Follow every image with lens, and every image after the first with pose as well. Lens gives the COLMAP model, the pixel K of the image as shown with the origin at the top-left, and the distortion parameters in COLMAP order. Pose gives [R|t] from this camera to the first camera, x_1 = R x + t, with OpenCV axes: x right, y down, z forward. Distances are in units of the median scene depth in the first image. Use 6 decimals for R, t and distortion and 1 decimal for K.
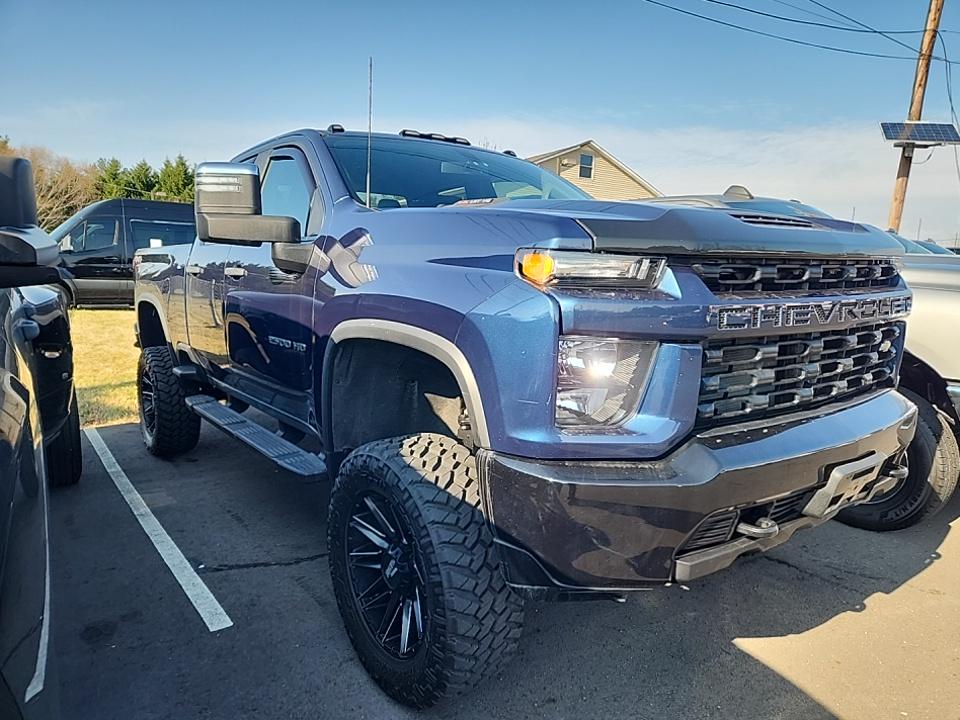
lens RADIAL K [[634.0, 0, 482.8], [0, 634.0, 408.3], [0, 0, 1]] dist [0.062123, -0.046132]
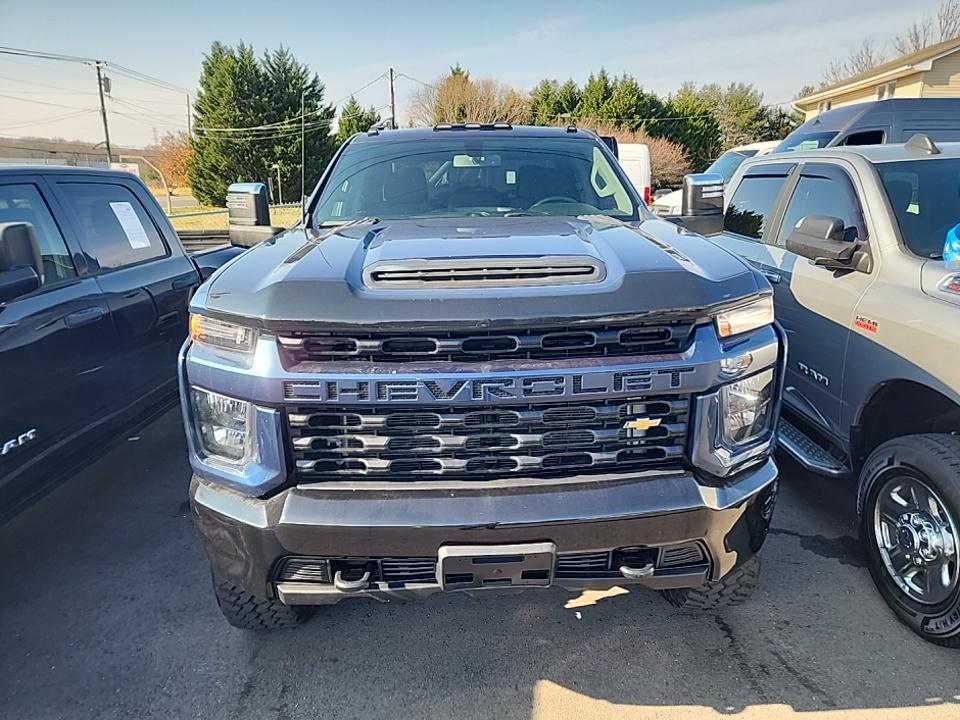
lens RADIAL K [[634.0, 0, 482.8], [0, 634.0, 408.3], [0, 0, 1]] dist [0.062123, -0.046132]
pose [[0.818622, 0.169186, -0.548848, 0.757064], [-0.095355, 0.982402, 0.160607, -0.191463], [0.566362, -0.079141, 0.820348, 0.171217]]
